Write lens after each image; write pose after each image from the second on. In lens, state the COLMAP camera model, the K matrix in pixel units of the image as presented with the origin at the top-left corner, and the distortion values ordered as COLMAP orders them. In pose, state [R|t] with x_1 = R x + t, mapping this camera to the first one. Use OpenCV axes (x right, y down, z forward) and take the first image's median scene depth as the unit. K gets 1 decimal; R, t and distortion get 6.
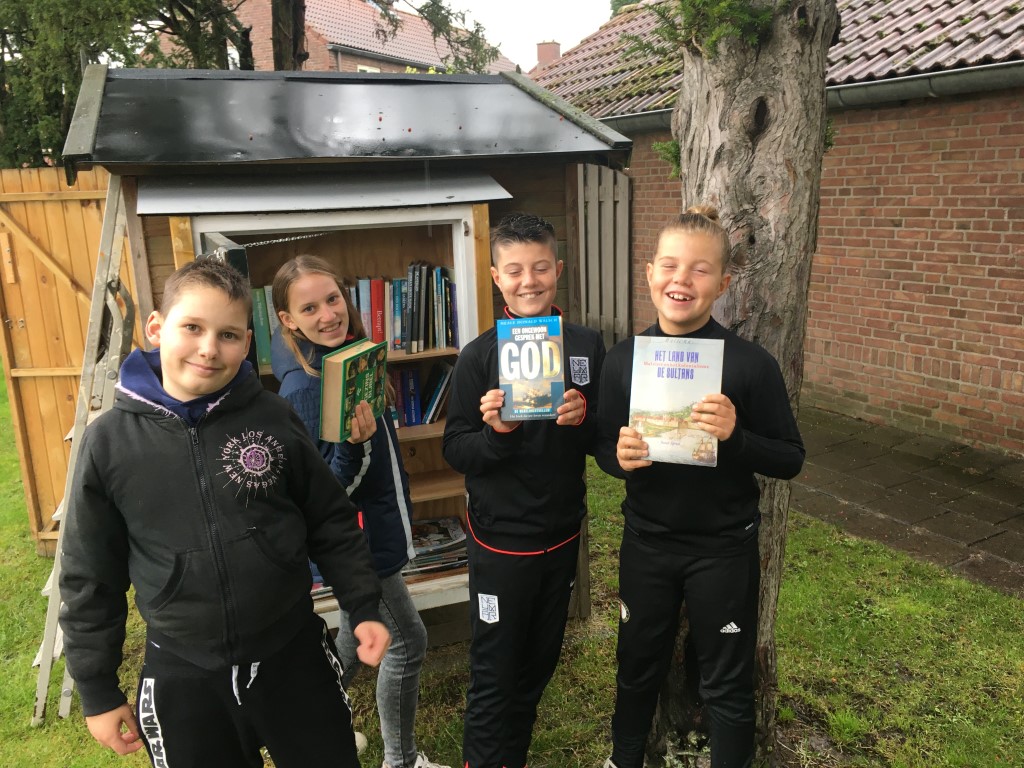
lens RADIAL K [[852.8, 0, 510.7], [0, 852.8, 385.0], [0, 0, 1]] dist [0.062867, -0.085424]
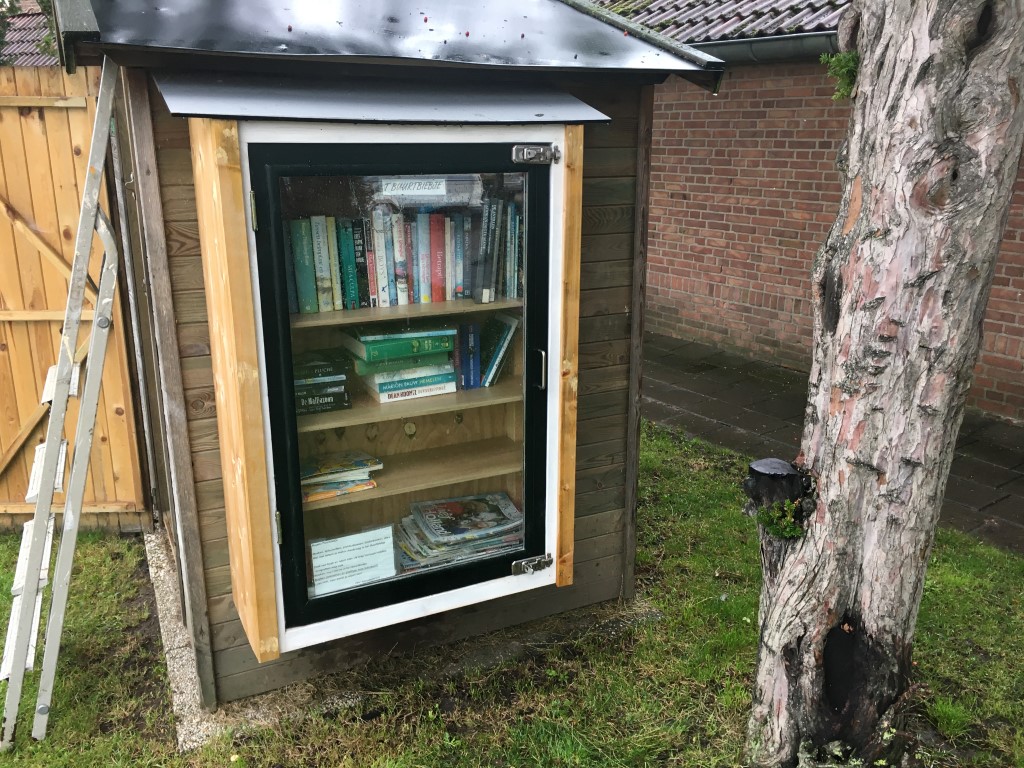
lens RADIAL K [[852.8, 0, 512.9], [0, 852.8, 384.4], [0, 0, 1]] dist [0.062867, -0.085424]
pose [[0.991664, 0.007807, 0.128616, -0.200896], [-0.014768, 0.998472, 0.053257, -0.002747], [-0.128003, -0.054712, 0.990263, 0.166323]]
